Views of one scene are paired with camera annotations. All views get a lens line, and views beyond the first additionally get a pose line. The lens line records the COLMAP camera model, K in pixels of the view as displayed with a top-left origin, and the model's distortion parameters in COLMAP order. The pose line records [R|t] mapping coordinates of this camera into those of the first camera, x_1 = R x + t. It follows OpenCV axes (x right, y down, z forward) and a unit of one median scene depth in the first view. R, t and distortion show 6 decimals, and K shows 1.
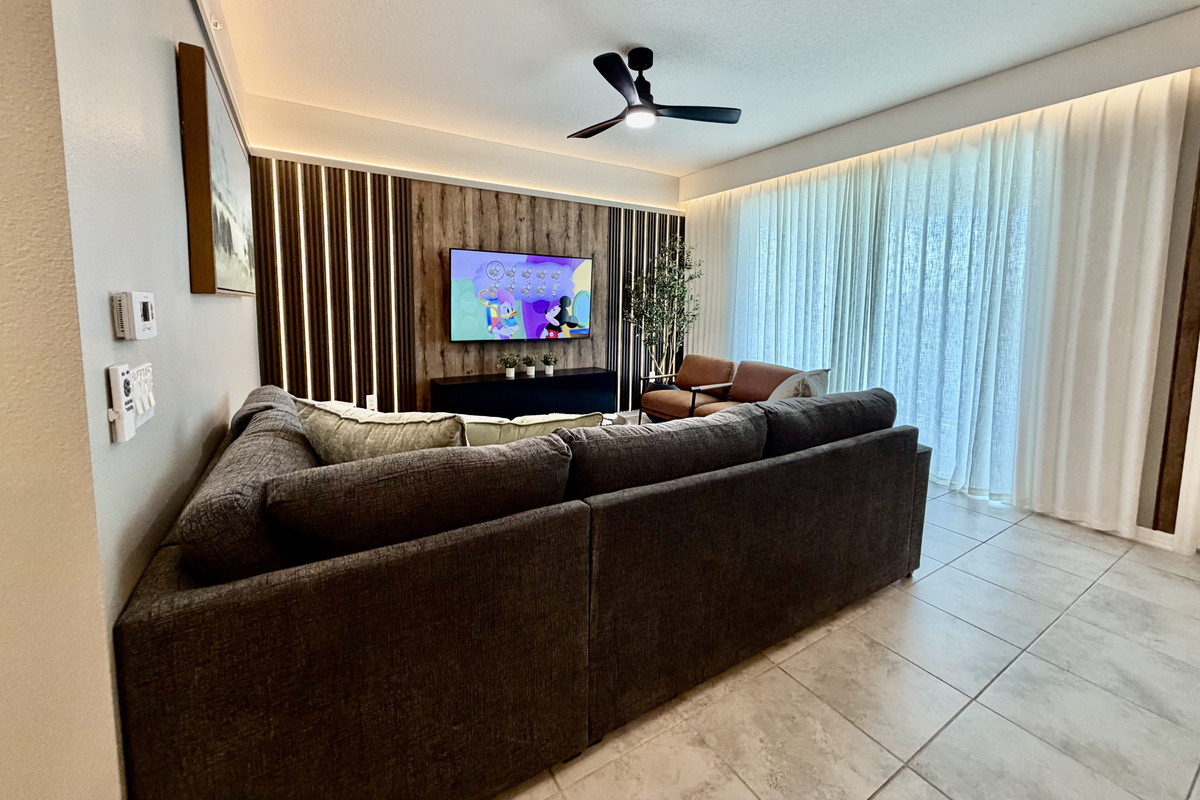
lens RADIAL K [[478.0, 0, 600.3], [0, 478.0, 349.0], [0, 0, 1]] dist [0.000930, -0.000369]
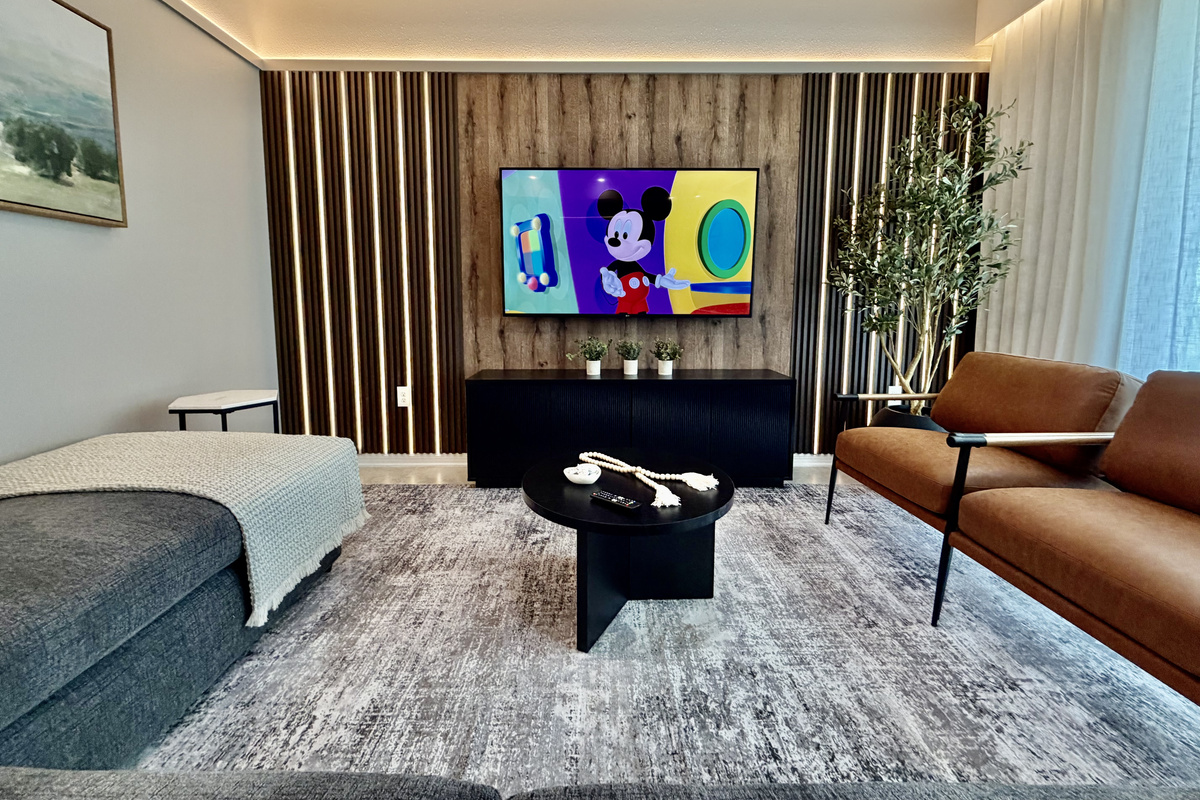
lens RADIAL K [[478.0, 0, 595.3], [0, 478.0, 351.6], [0, 0, 1]] dist [0.000930, -0.000369]
pose [[0.850965, 0.039325, -0.523748, 0.132827], [-0.039149, 0.999168, 0.011414, 0.021754], [0.523761, 0.010791, 0.851797, 0.494361]]
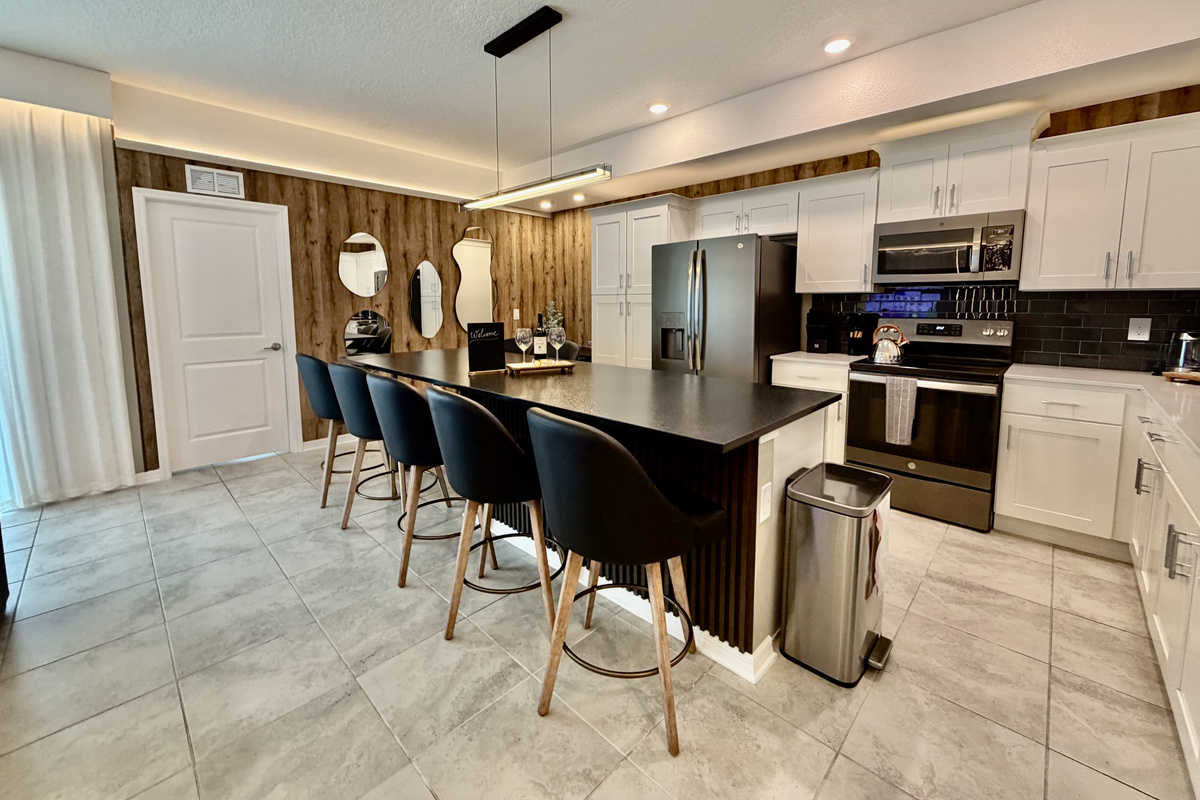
lens RADIAL K [[478.0, 0, 597.7], [0, 478.0, 347.9], [0, 0, 1]] dist [0.000930, -0.000369]
pose [[-0.245466, -0.106463, 0.963542, -0.224775], [0.086534, 0.987577, 0.131163, -0.013253], [-0.965535, 0.115575, -0.233203, 0.043765]]
